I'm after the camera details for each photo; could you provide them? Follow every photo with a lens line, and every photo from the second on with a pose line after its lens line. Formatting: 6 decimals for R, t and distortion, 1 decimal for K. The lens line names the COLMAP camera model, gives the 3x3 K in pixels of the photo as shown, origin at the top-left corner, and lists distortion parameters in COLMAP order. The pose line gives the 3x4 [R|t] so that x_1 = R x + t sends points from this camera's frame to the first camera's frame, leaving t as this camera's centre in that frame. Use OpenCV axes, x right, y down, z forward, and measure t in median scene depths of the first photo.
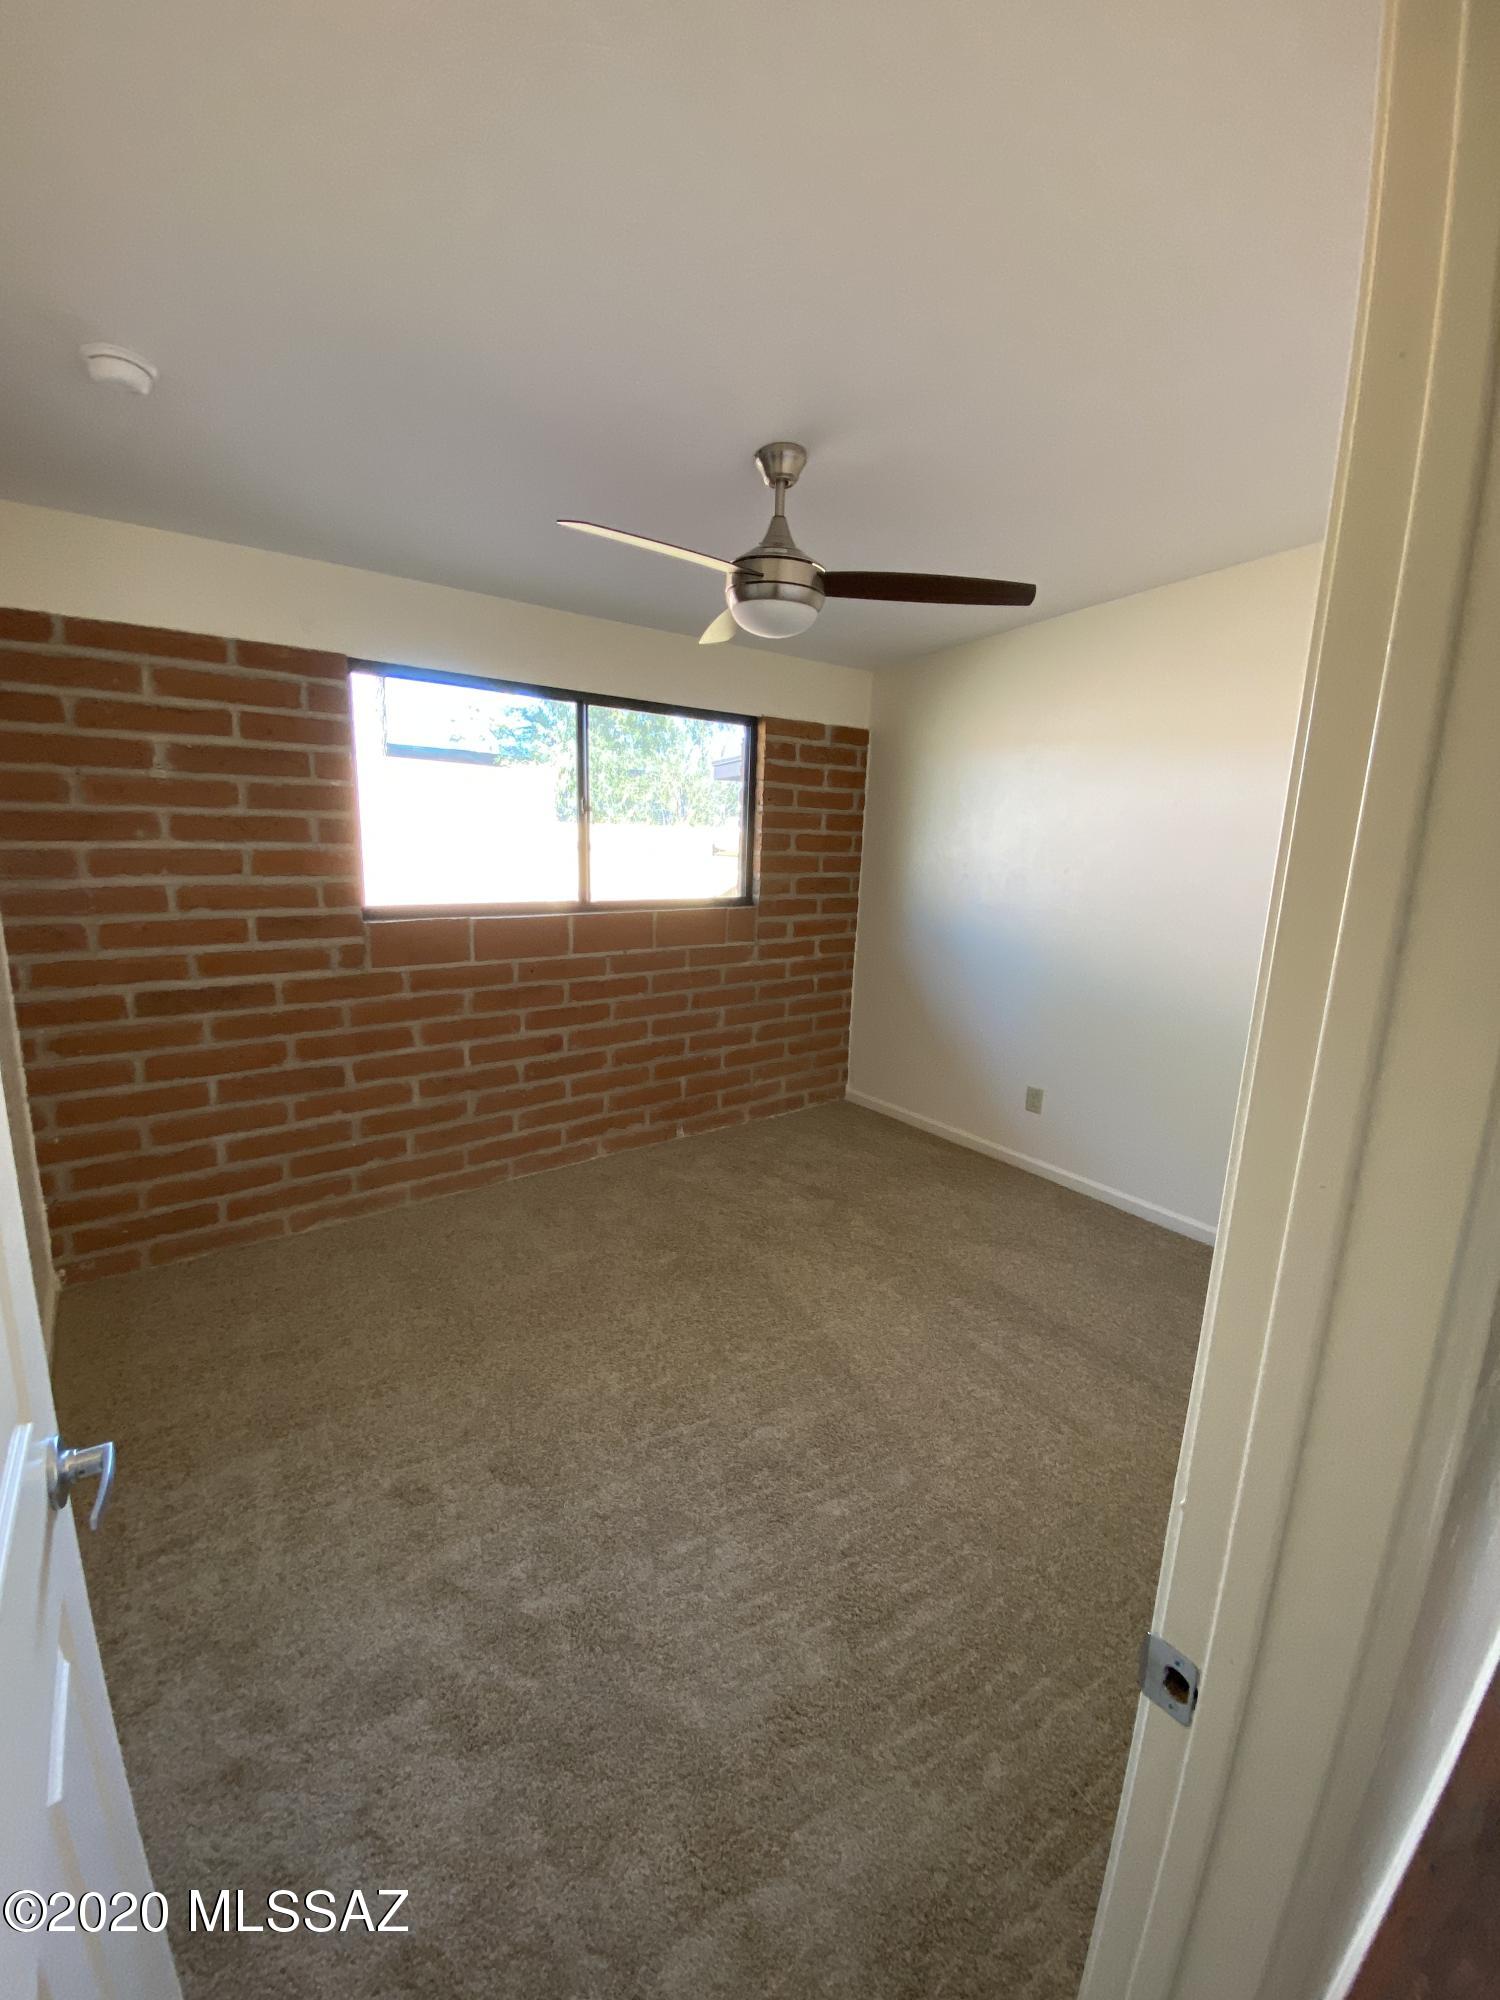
lens RADIAL K [[812.1, 0, 750.0], [0, 812.1, 1000.0], [0, 0, 1]] dist [0.014073, -0.019685]
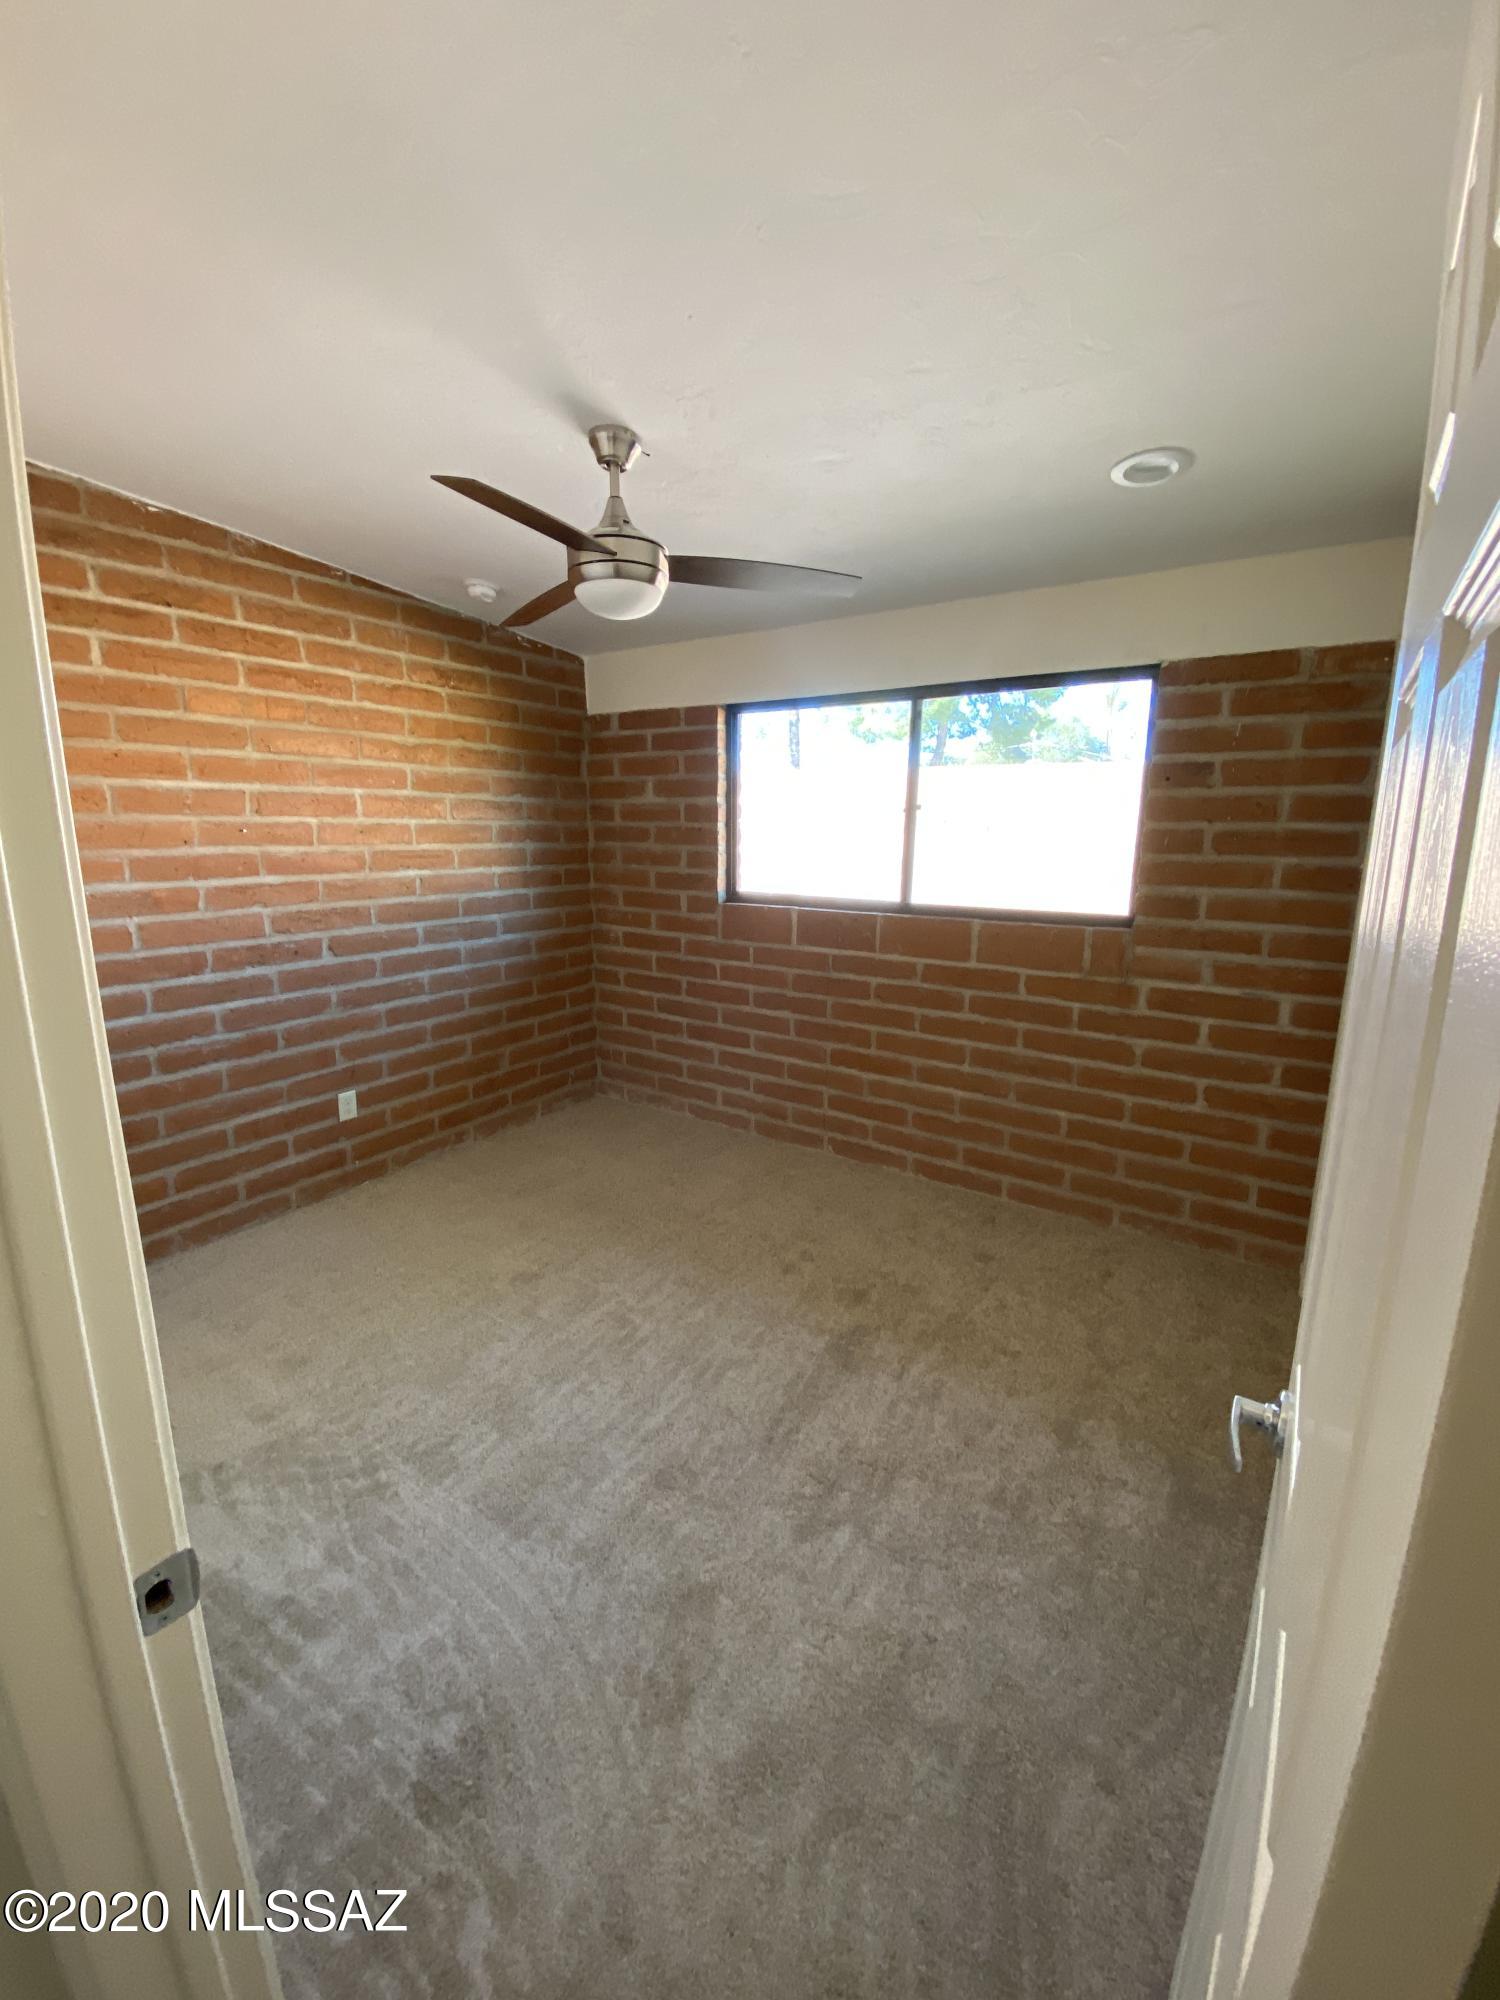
lens RADIAL K [[812.1, 0, 750.0], [0, 812.1, 1000.0], [0, 0, 1]] dist [0.014073, -0.019685]
pose [[0.318798, 0.166480, -0.933087, 0.696270], [-0.184349, 0.976544, 0.111250, -0.086638], [0.929722, 0.136547, 0.342011, 0.536778]]
